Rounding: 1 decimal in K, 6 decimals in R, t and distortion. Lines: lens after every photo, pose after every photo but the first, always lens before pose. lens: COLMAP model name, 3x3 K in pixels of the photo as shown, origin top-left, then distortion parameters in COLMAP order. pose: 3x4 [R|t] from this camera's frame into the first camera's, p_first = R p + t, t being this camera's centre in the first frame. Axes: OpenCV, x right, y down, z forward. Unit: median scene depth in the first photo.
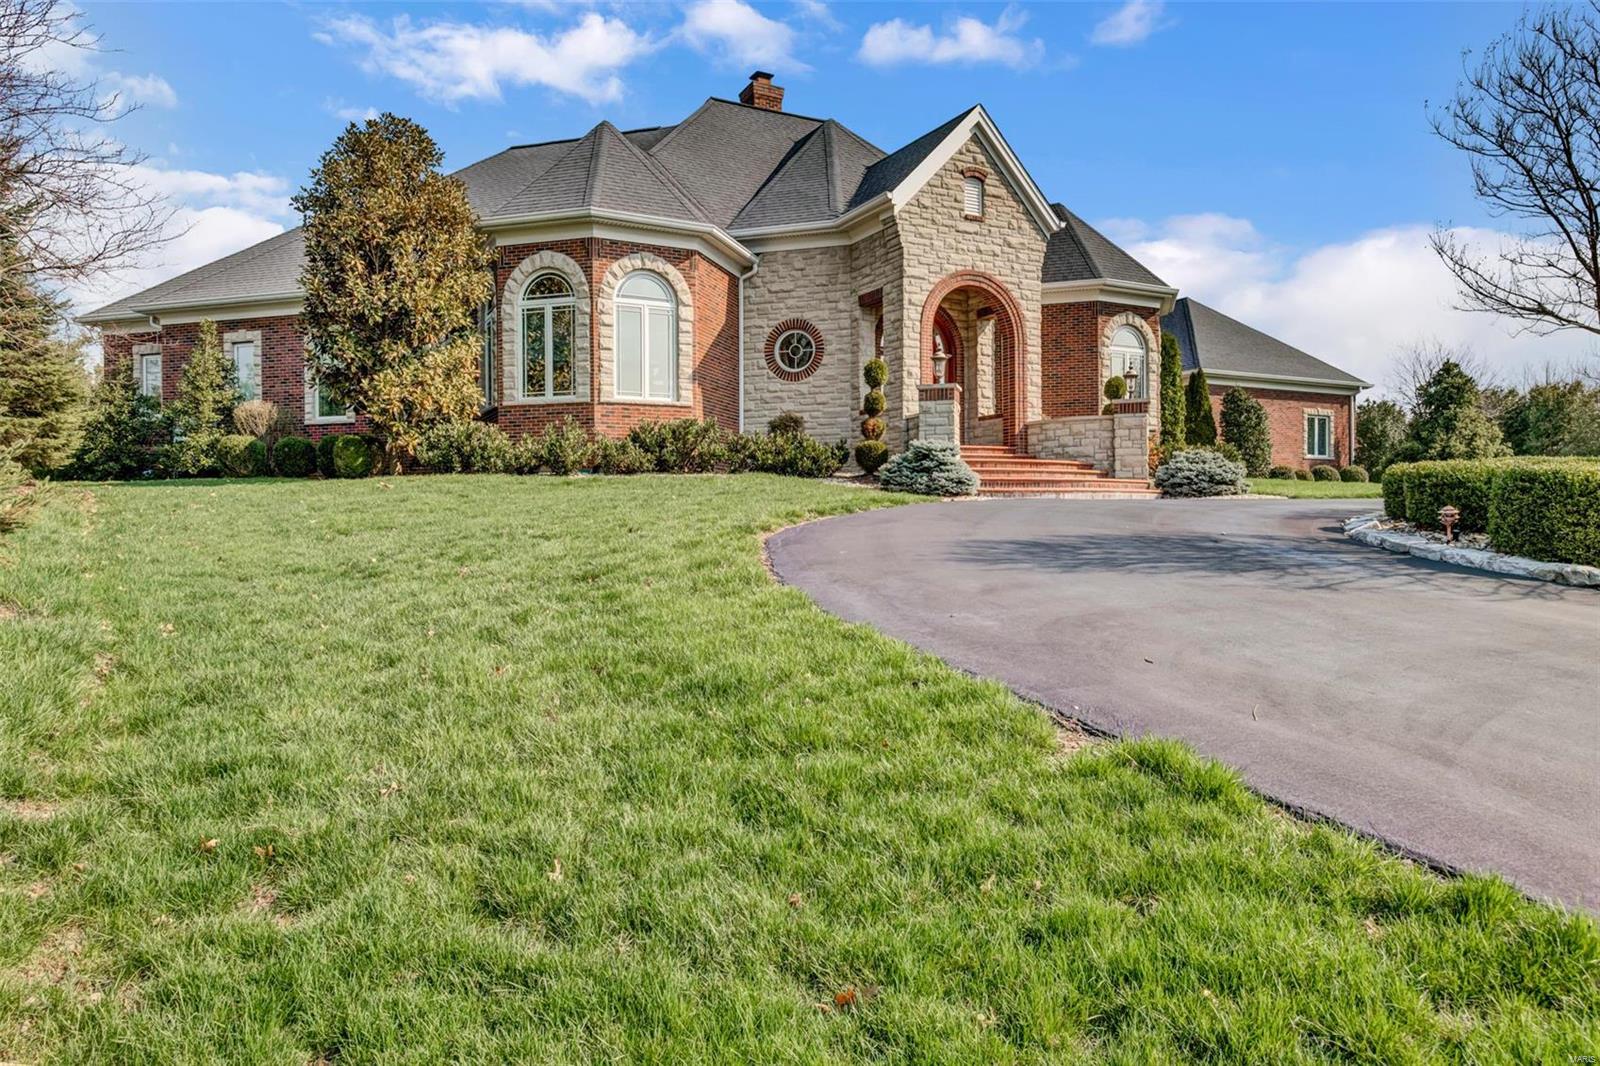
lens RADIAL K [[1026.9, 0, 799.7], [0, 1026.9, 530.0], [0, 0, 1]] dist [0.003170, 0.001197]
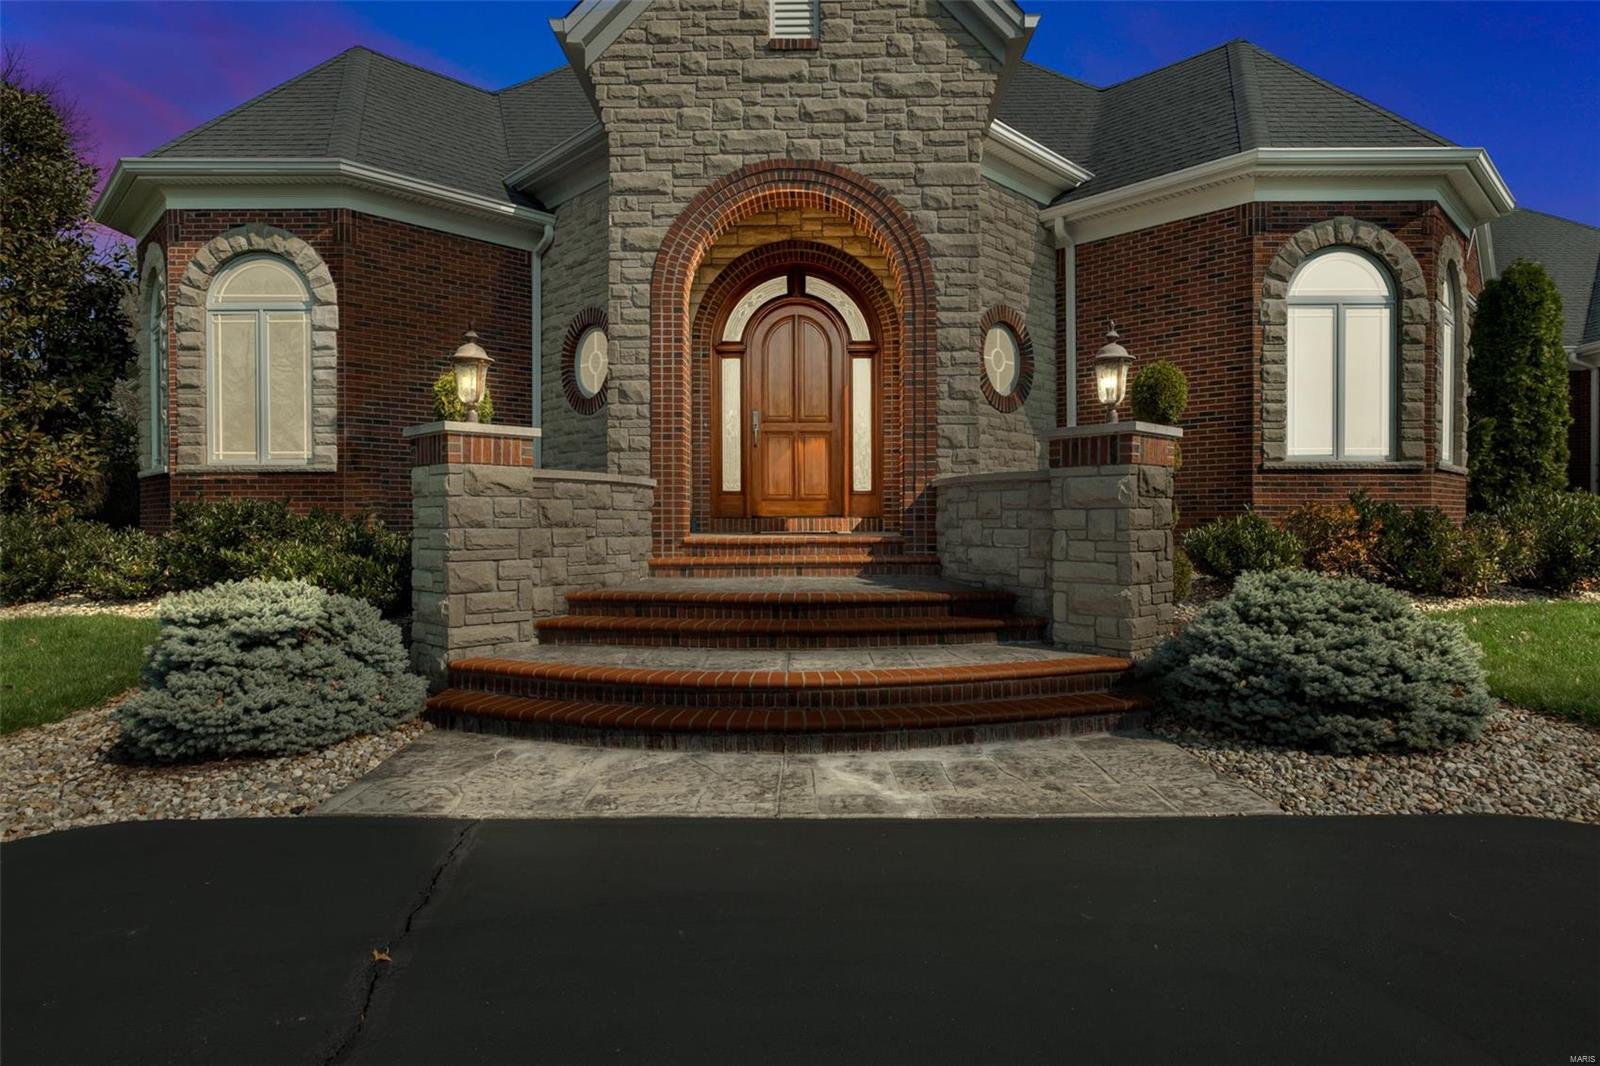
lens RADIAL K [[885.7, 0, 795.6], [0, 885.7, 530.1], [0, 0, 1]] dist [0.006137, -0.000064]
pose [[0.878086, 0.009305, -0.478413, 0.357423], [-0.006931, 0.999953, 0.006729, -0.086761], [0.478453, -0.002593, 0.878109, 0.637985]]
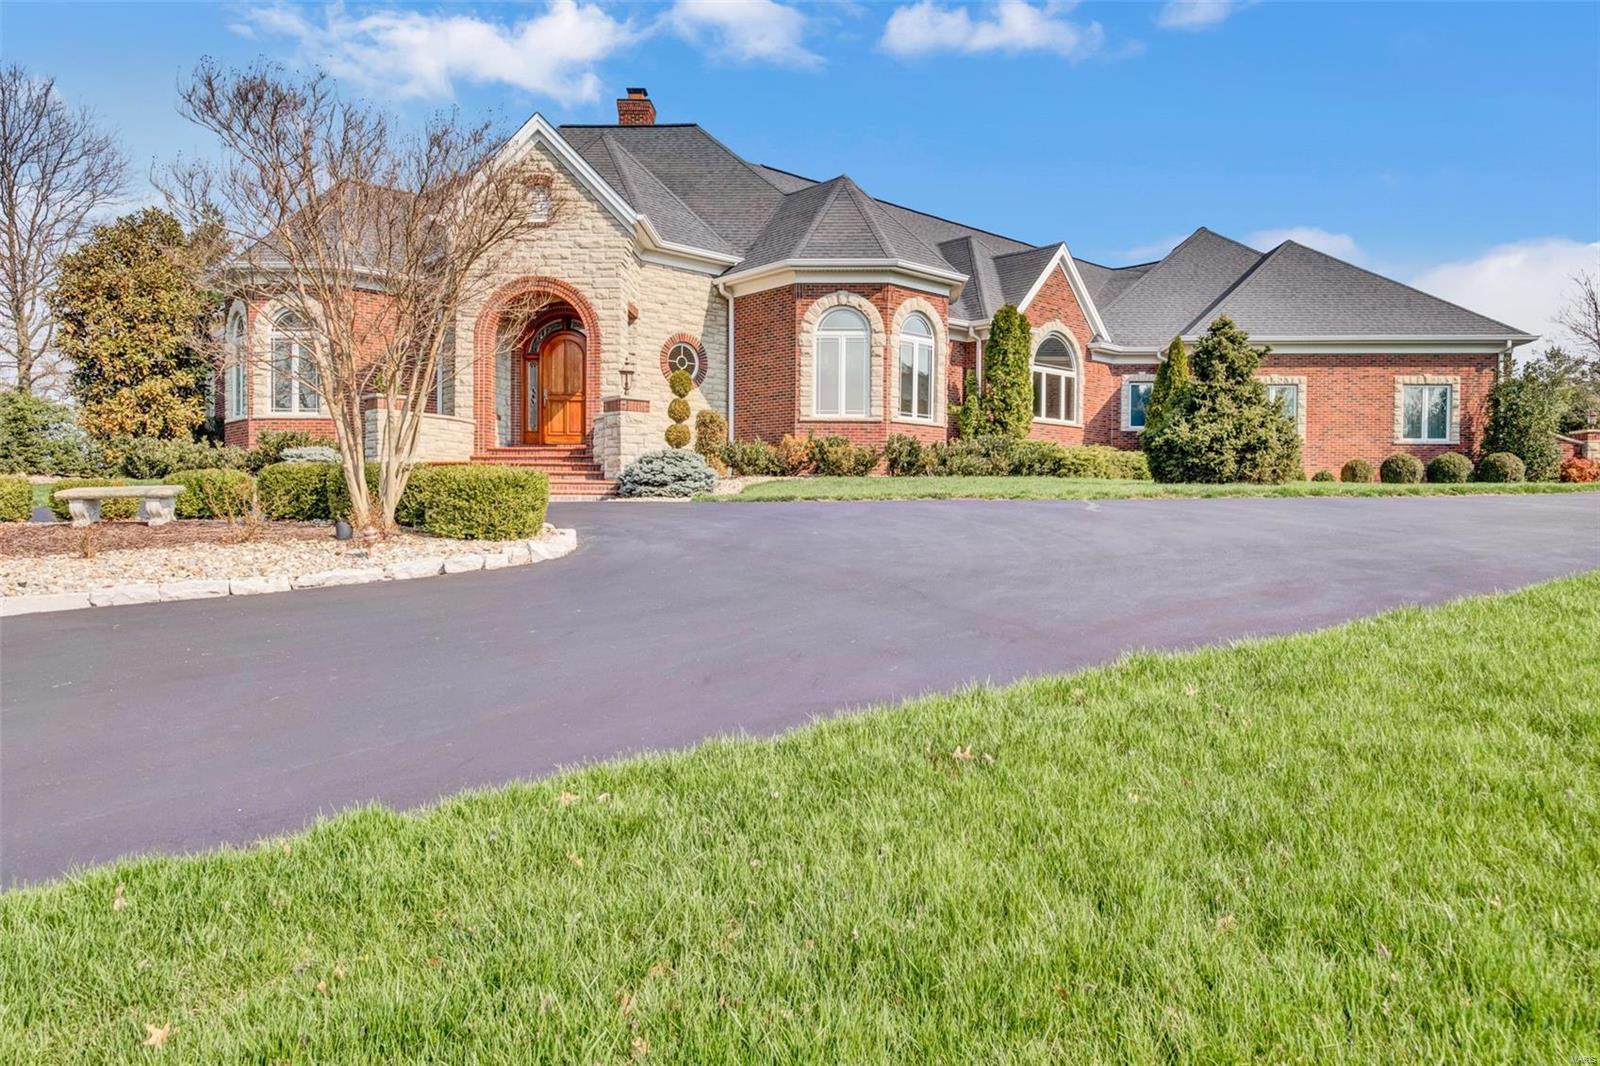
lens RADIAL K [[1047.4, 0, 789.7], [0, 1047.4, 541.7], [0, 0, 1]] dist [0.015774, 0.000063]
pose [[0.854710, 0.026889, -0.518408, 0.920198], [-0.018468, 0.999600, 0.021399, -0.013921], [0.518777, -0.008716, 0.854865, 0.227184]]
